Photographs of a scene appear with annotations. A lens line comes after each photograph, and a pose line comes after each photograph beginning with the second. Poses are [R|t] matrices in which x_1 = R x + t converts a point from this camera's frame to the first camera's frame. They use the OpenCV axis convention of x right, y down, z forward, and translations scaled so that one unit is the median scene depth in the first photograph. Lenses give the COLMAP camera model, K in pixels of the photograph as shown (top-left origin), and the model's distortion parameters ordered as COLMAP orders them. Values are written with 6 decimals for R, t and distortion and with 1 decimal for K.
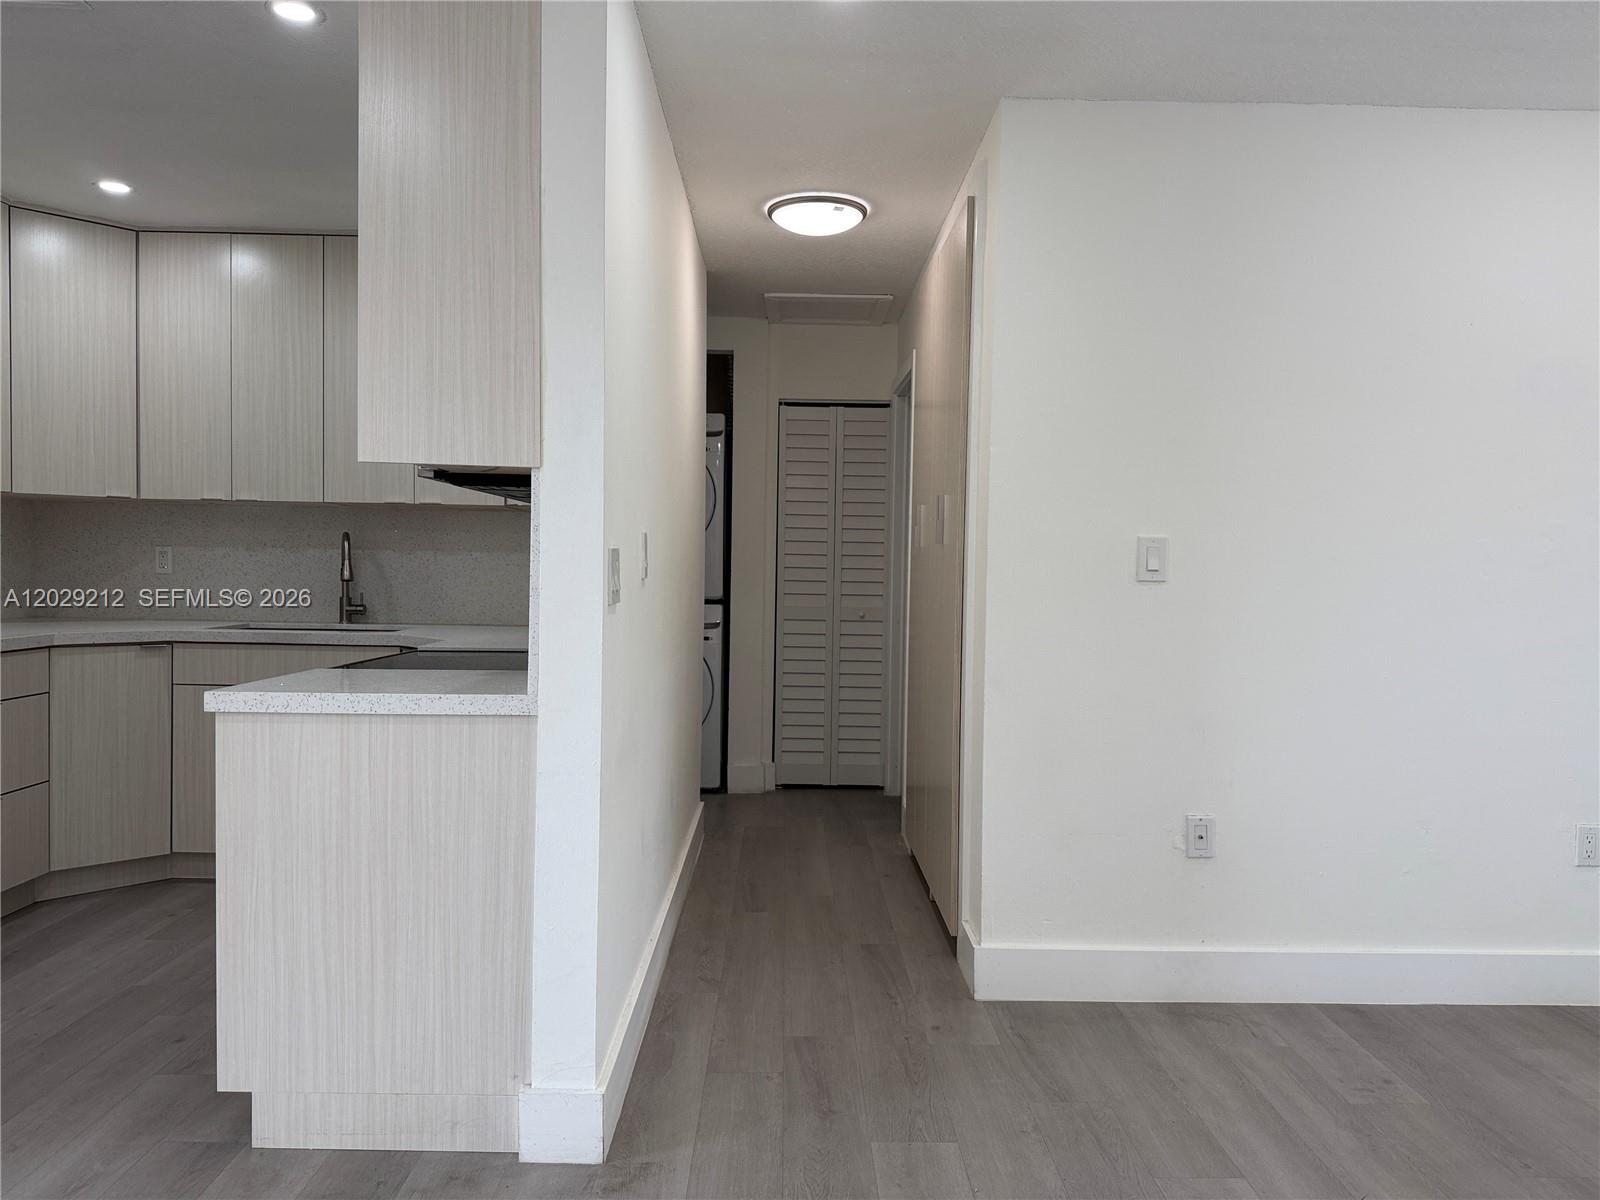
lens RADIAL K [[1117.8, 0, 800.0], [0, 1117.8, 600.0], [0, 0, 1]] dist [0.001342, -0.003604]
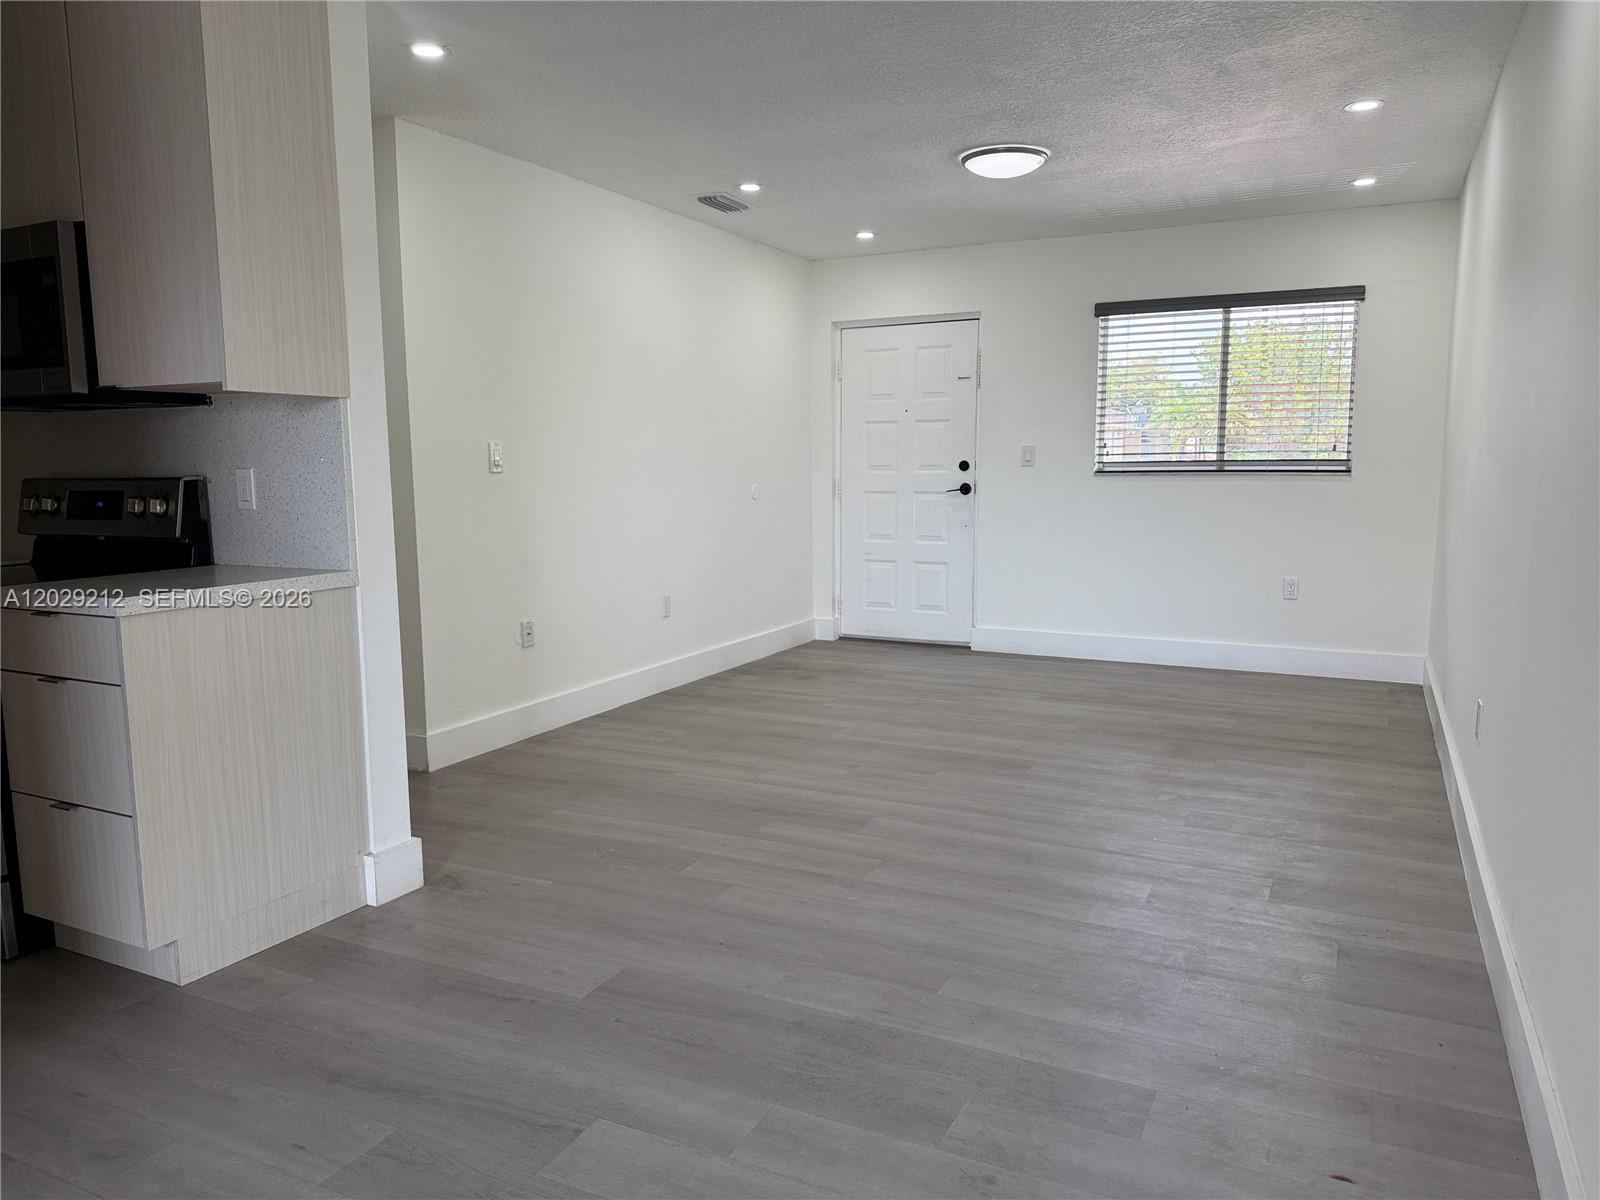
lens RADIAL K [[1117.8, 0, 800.0], [0, 1117.8, 600.0], [0, 0, 1]] dist [0.001342, -0.003604]
pose [[0.452088, -0.130332, 0.882400, -1.031066], [0.041610, 0.991272, 0.125094, -0.020877], [-0.891002, -0.019837, 0.453565, -0.073057]]
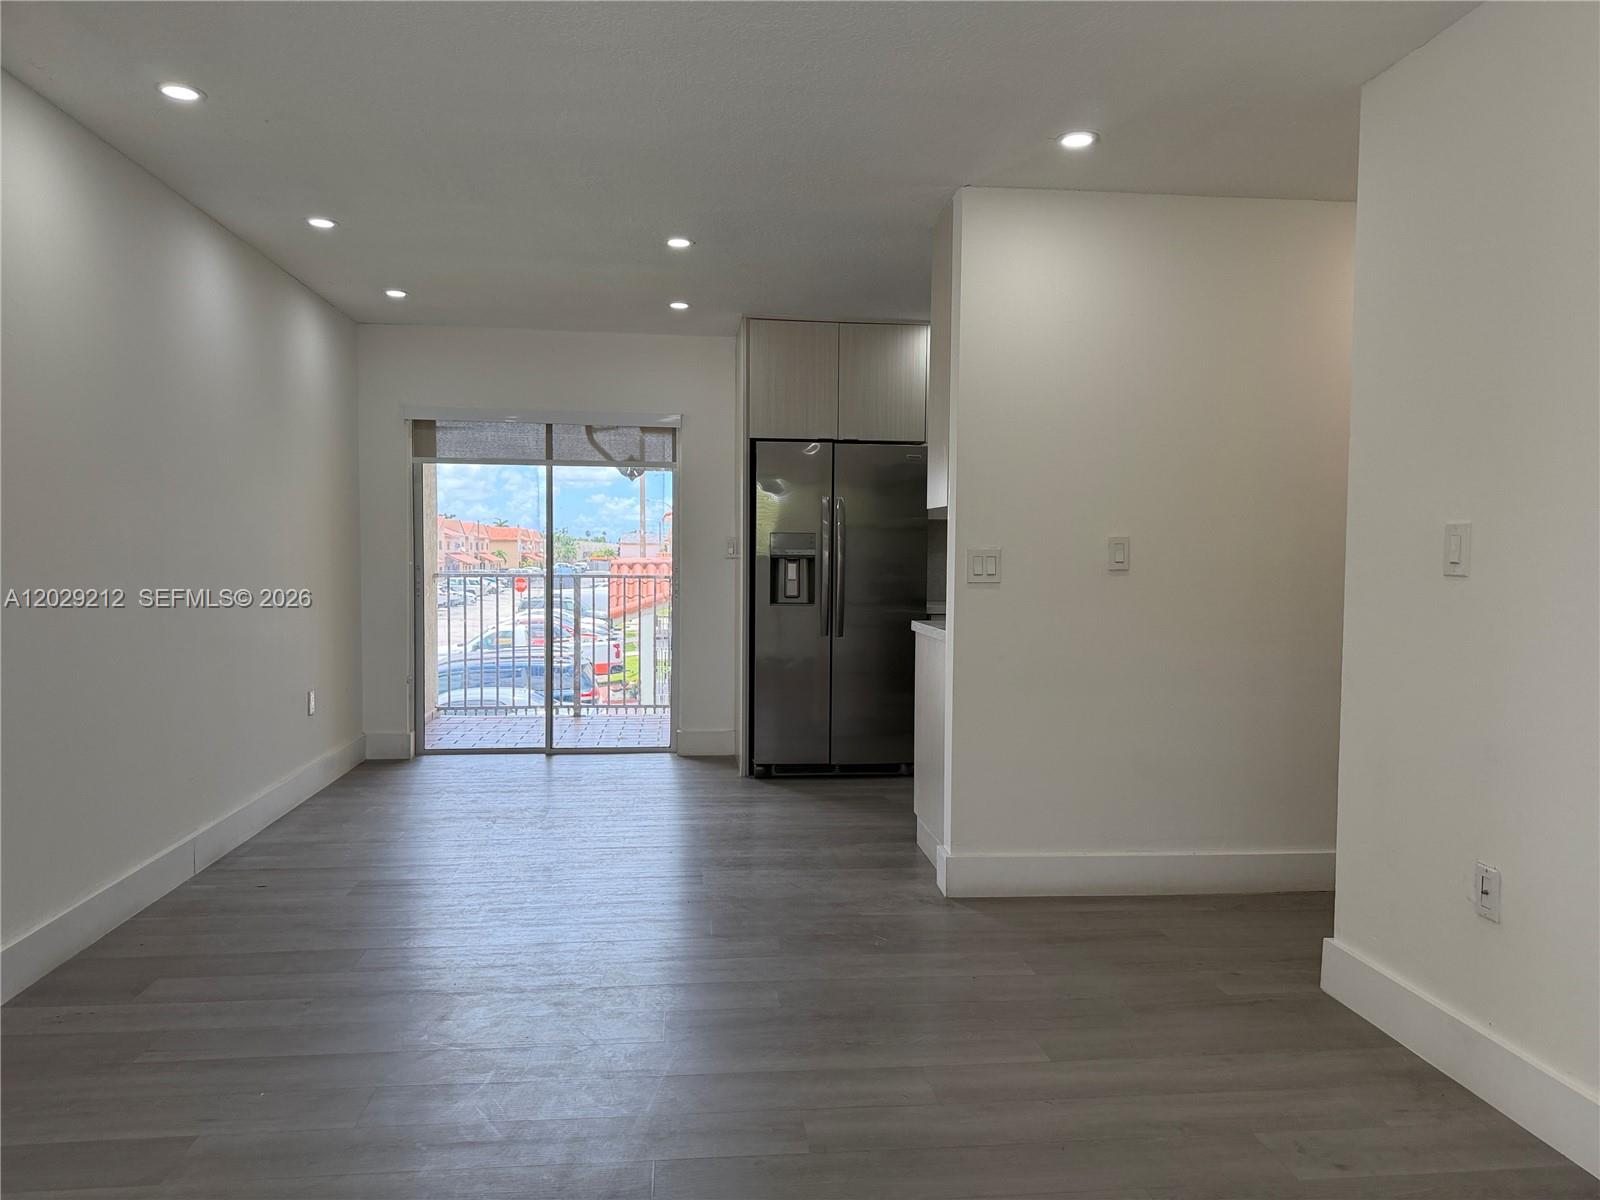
lens RADIAL K [[1117.8, 0, 800.0], [0, 1117.8, 600.0], [0, 0, 1]] dist [0.001342, -0.003604]
pose [[0.087721, 0.029060, -0.995721, 1.330297], [-0.030721, 0.999178, 0.026455, -0.006546], [0.995671, 0.028269, 0.088542, 0.510840]]
